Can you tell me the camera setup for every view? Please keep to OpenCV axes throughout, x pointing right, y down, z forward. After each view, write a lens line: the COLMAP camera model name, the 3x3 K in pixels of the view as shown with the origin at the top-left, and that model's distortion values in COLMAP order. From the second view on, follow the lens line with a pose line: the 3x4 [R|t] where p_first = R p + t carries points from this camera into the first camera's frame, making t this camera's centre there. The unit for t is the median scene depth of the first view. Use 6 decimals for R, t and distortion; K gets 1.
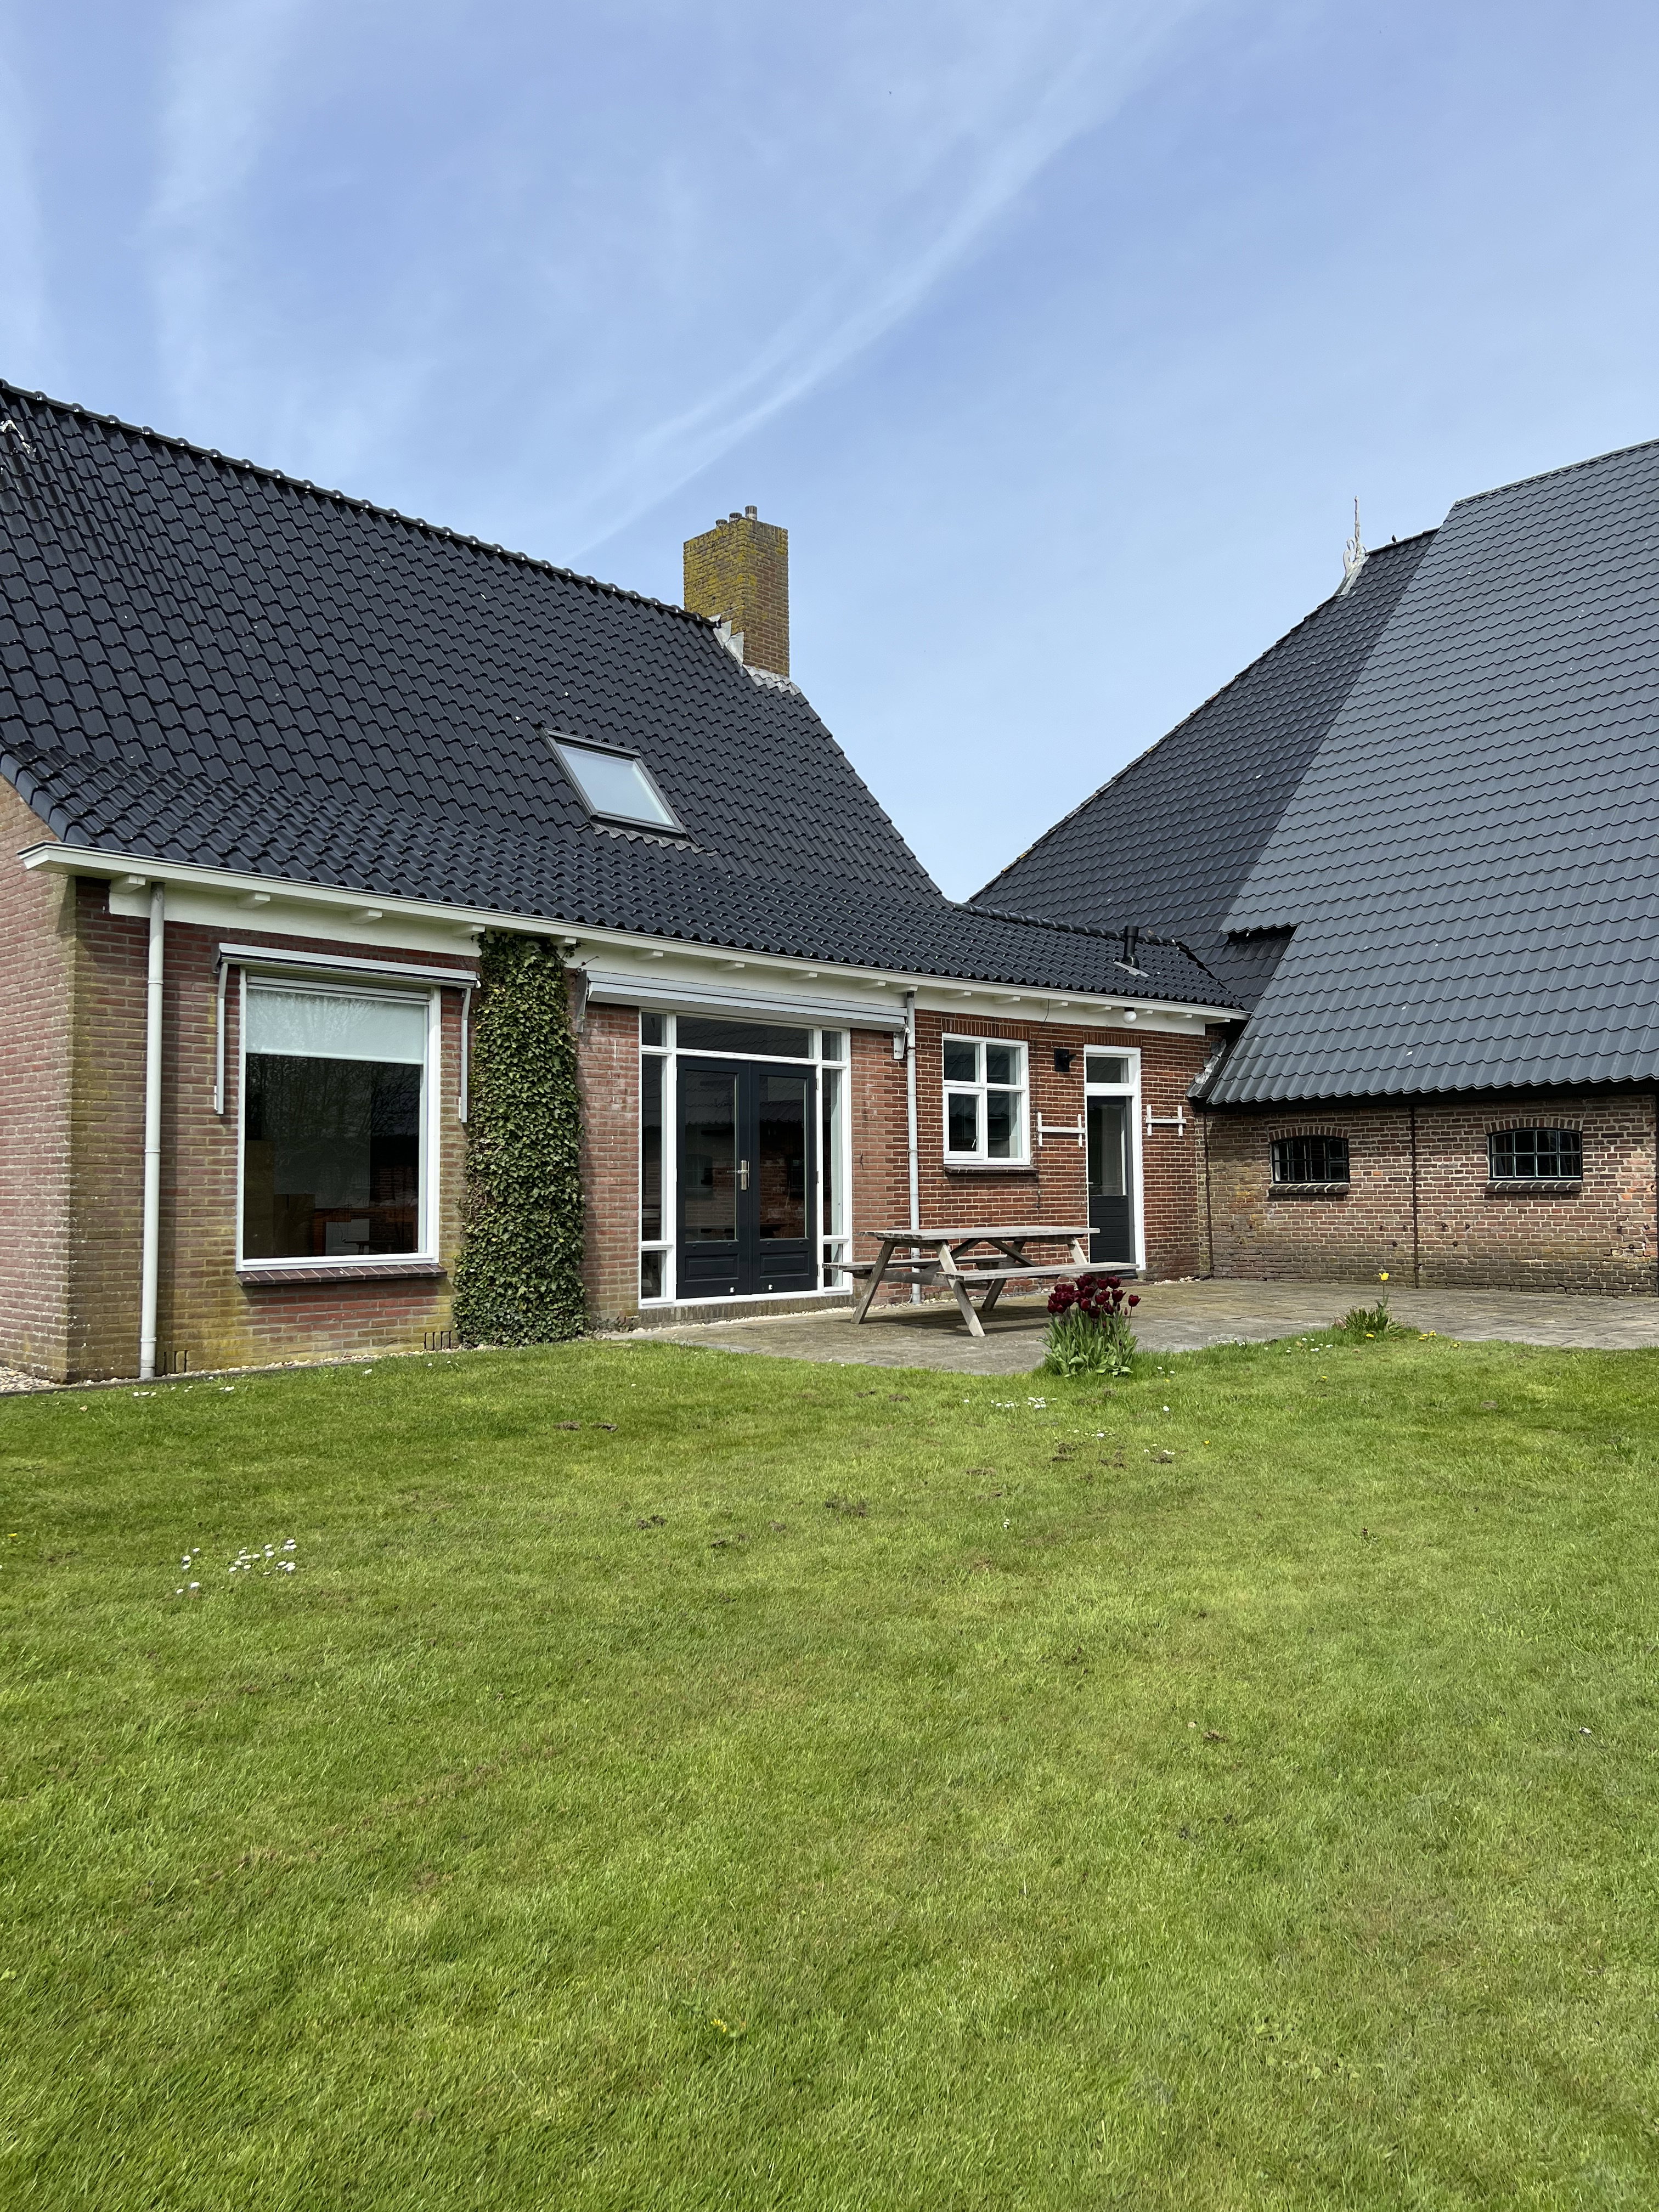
lens RADIAL K [[1680.6, 0, 829.5], [0, 1680.6, 1106.0], [0, 0, 1]] dist [0.075206, -0.054415]
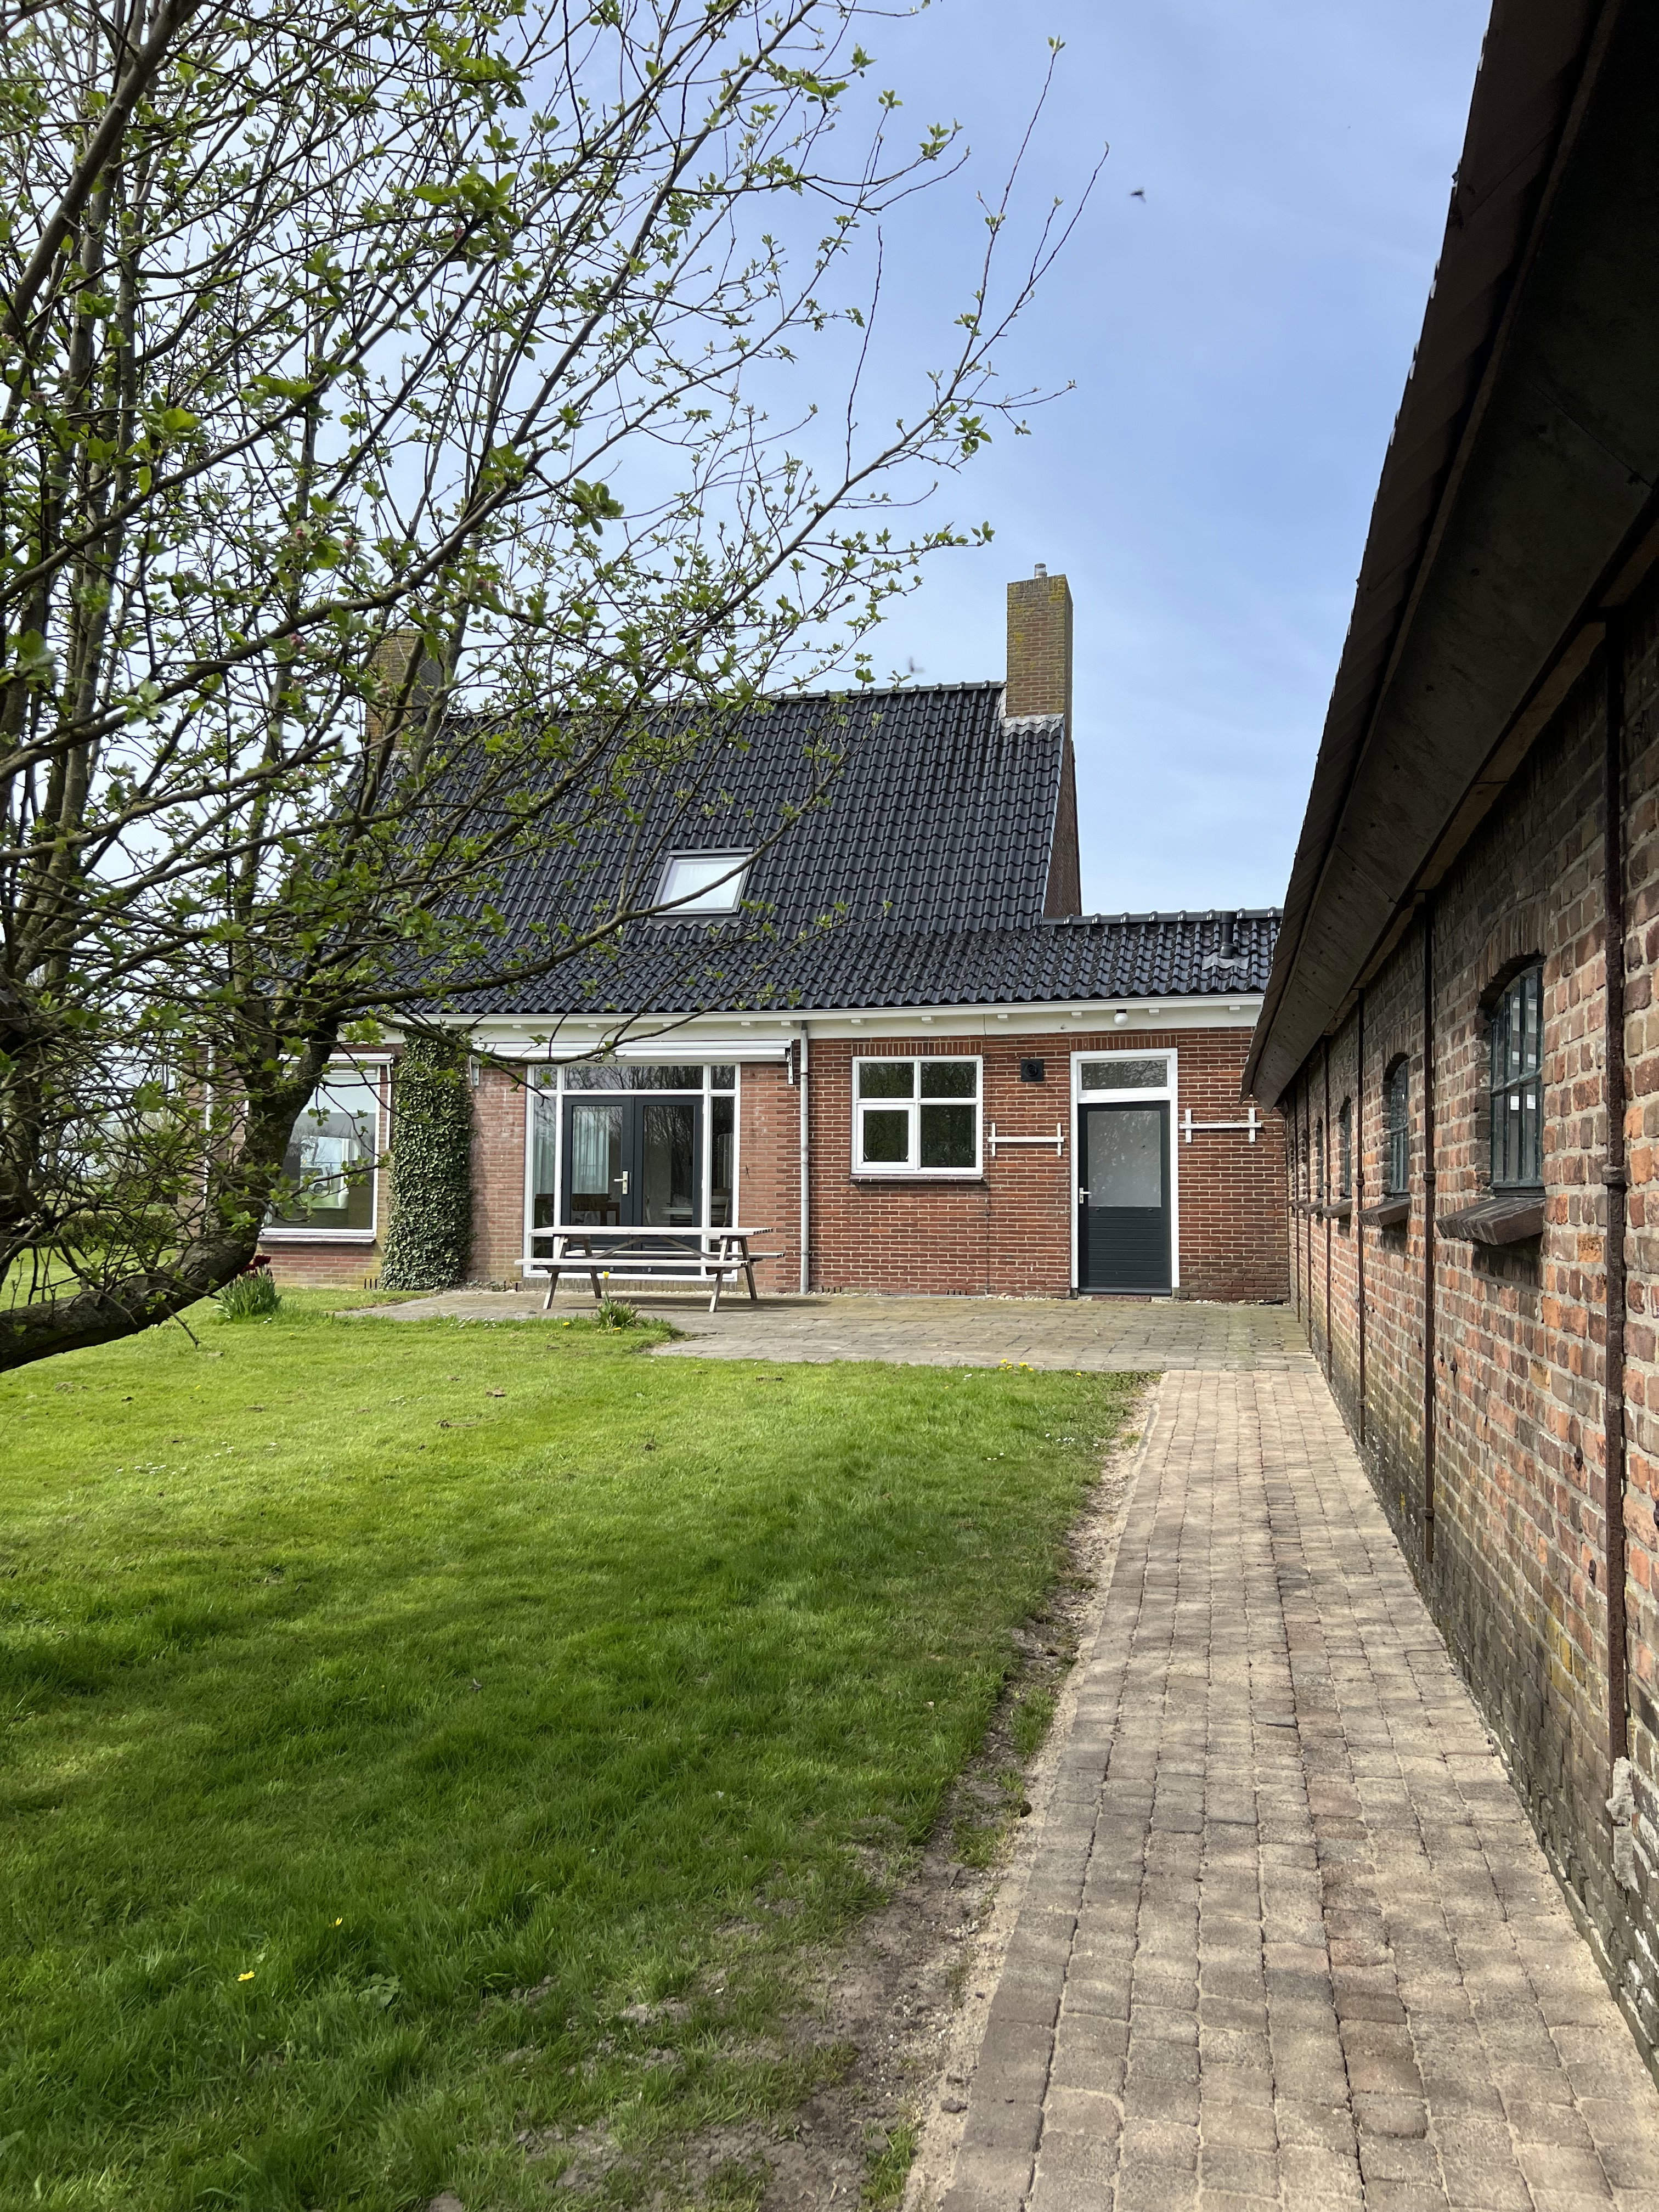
lens RADIAL K [[1680.6, 0, 829.5], [0, 1680.6, 1106.0], [0, 0, 1]] dist [0.075206, -0.054415]
pose [[0.500989, -0.039697, -0.864543, 1.108821], [0.030559, 0.999136, -0.028168, 0.021926], [0.864914, -0.012308, 0.501769, 0.456439]]
